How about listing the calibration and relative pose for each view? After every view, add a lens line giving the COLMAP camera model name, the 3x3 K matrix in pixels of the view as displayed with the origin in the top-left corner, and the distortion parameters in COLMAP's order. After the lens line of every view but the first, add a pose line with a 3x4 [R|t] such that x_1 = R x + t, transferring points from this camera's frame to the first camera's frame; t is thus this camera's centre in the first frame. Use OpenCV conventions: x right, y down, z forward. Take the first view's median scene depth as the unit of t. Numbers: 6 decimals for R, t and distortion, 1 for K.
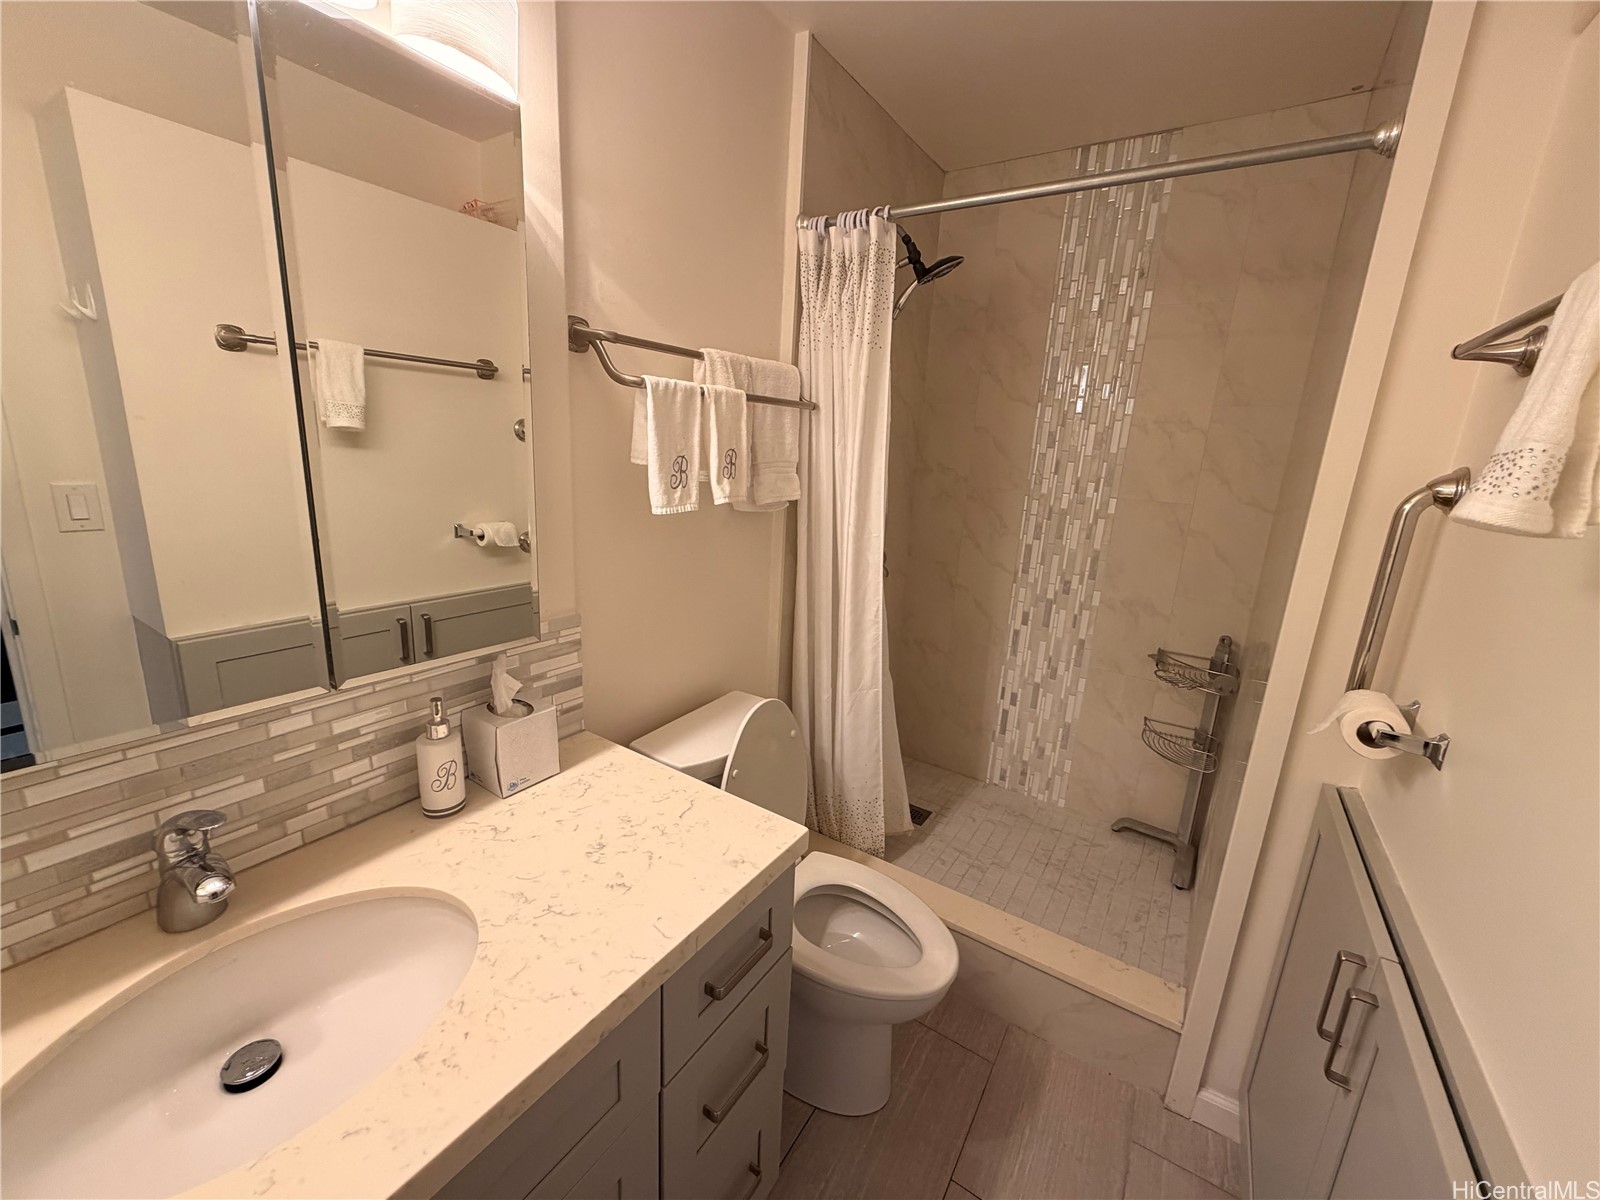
lens RADIAL K [[635.6, 0, 796.5], [0, 635.6, 599.4], [0, 0, 1]] dist [0.001445, 0.000117]
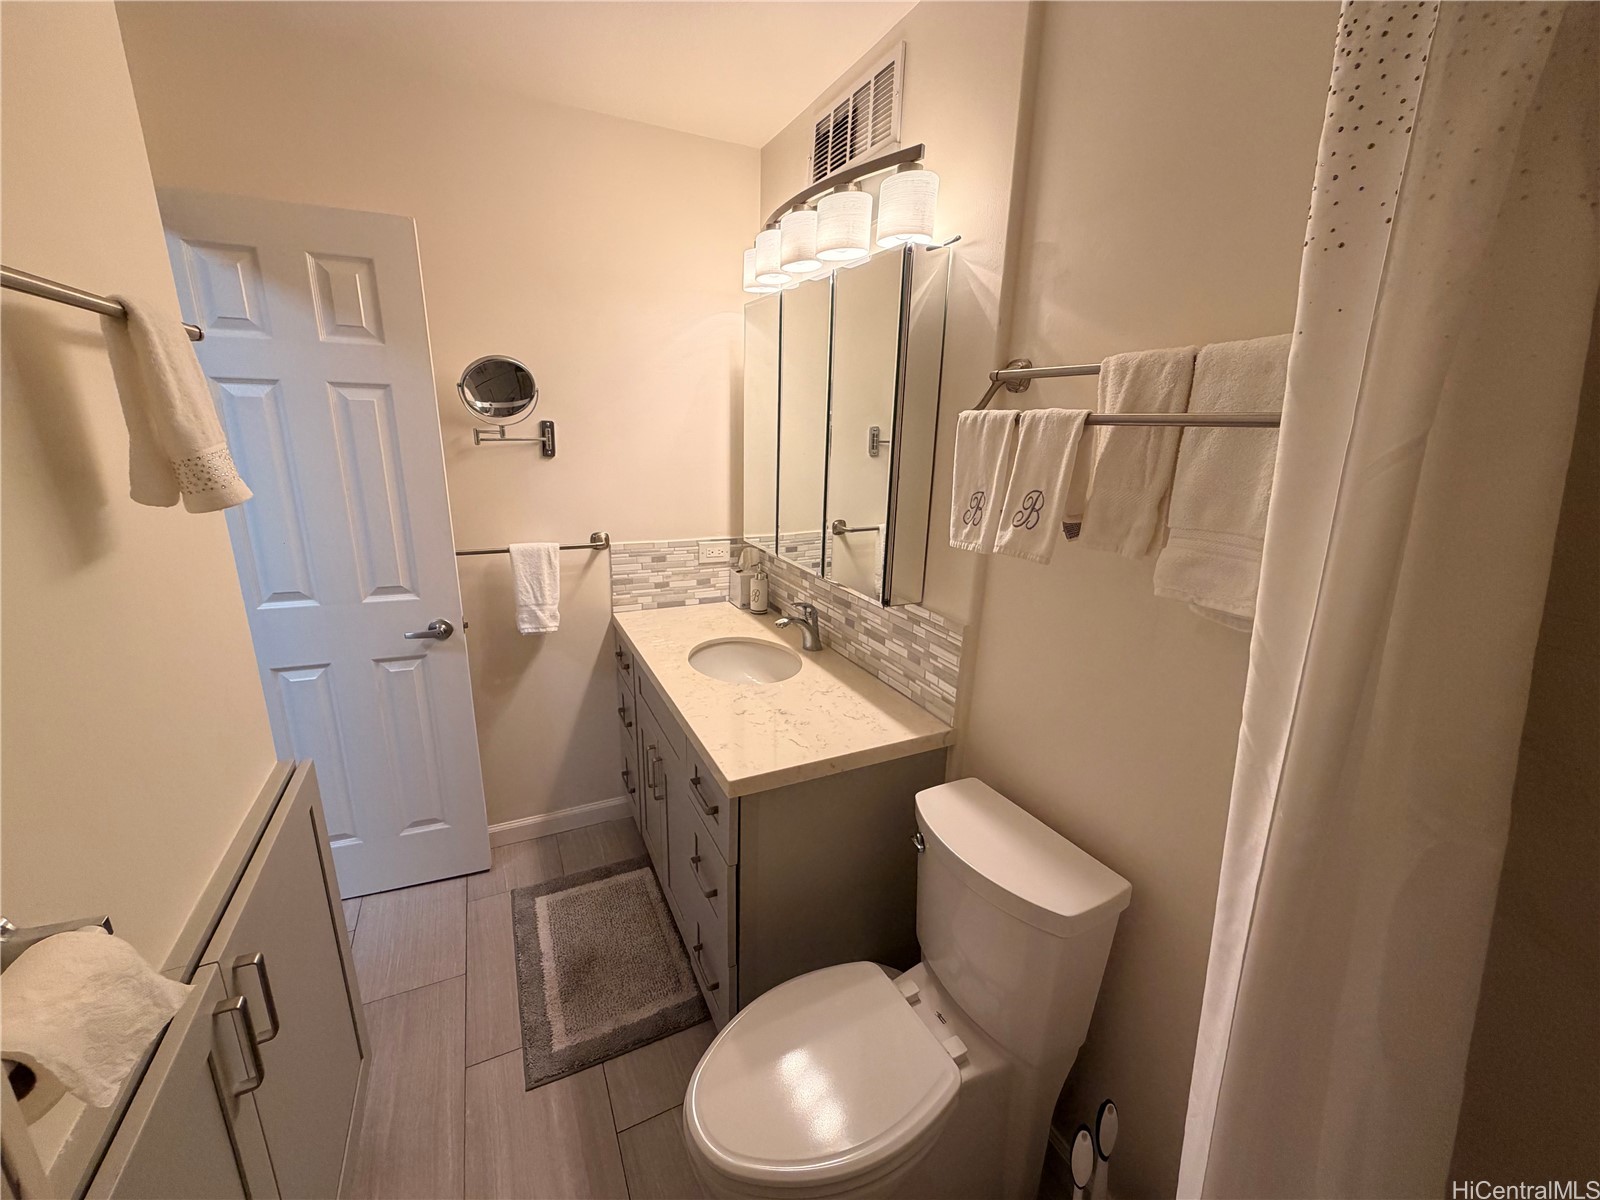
lens RADIAL K [[635.6, 0, 796.5], [0, 635.6, 599.4], [0, 0, 1]] dist [0.001445, 0.000117]
pose [[-0.504799, 0.168311, -0.846669, 0.846961], [-0.256292, 0.907361, 0.333182, -0.358125], [0.824313, 0.385185, -0.414898, 1.356240]]
